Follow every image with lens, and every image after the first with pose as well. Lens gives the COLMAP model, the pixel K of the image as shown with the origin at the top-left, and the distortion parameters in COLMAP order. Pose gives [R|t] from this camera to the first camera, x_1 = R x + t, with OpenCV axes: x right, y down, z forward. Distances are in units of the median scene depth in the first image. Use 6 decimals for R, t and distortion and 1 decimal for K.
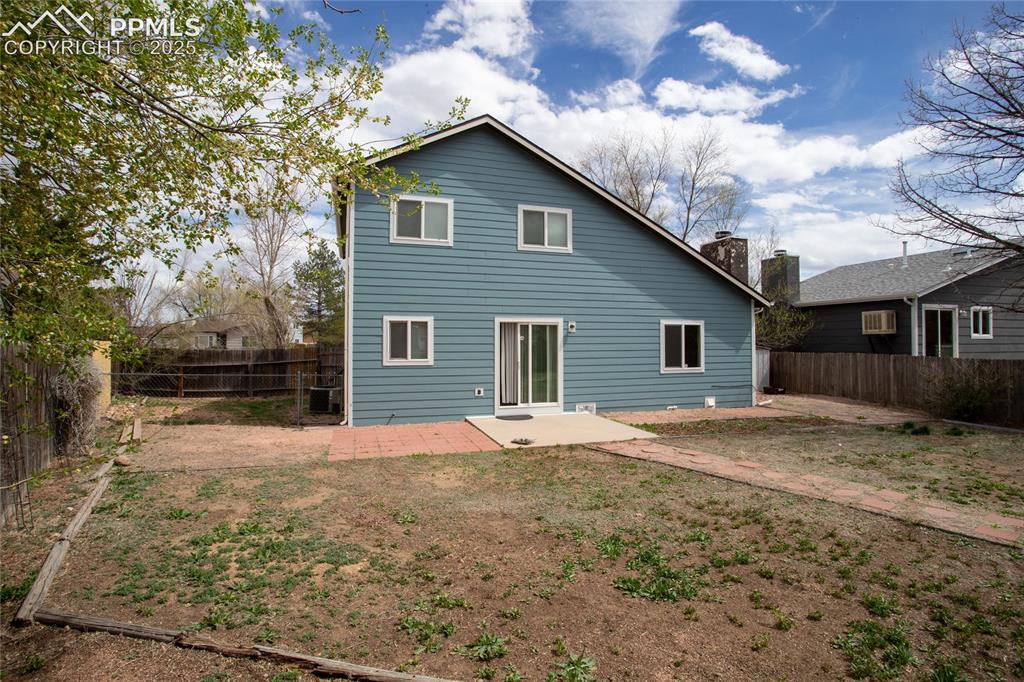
lens RADIAL K [[481.5, 0, 512.0], [0, 481.5, 341.0], [0, 0, 1]] dist [-0.001365, 0.000047]
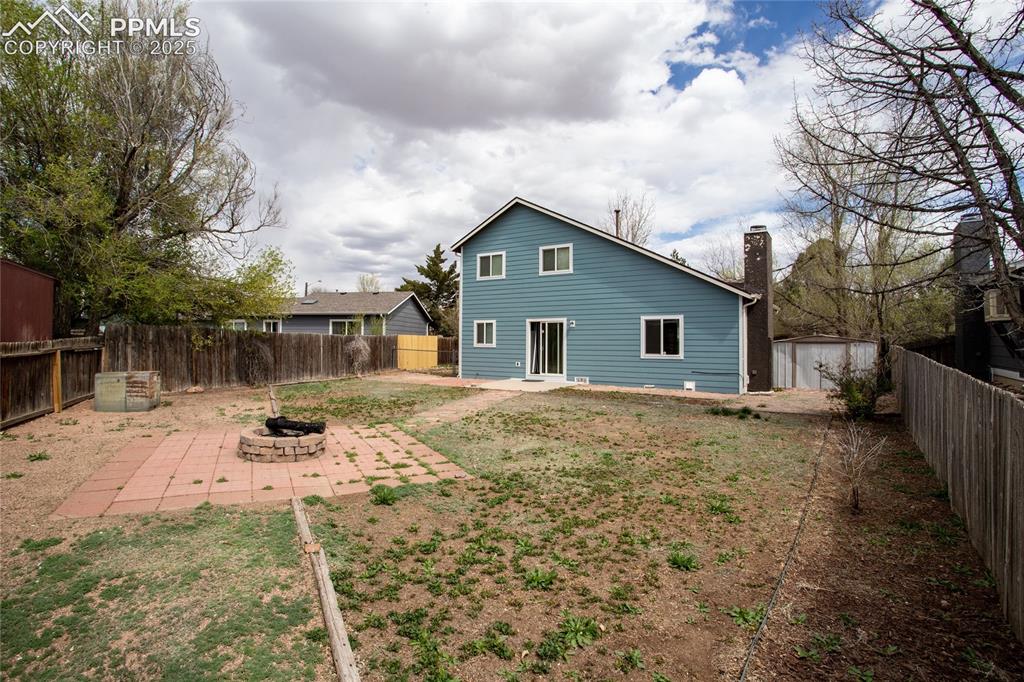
lens RADIAL K [[481.5, 0, 512.0], [0, 481.5, 341.0], [0, 0, 1]] dist [-0.001365, 0.000047]
pose [[0.636010, 0.006336, -0.771655, 1.142969], [0.003035, 0.999938, 0.010711, 0.007390], [0.771675, -0.009154, 0.635952, -0.070974]]
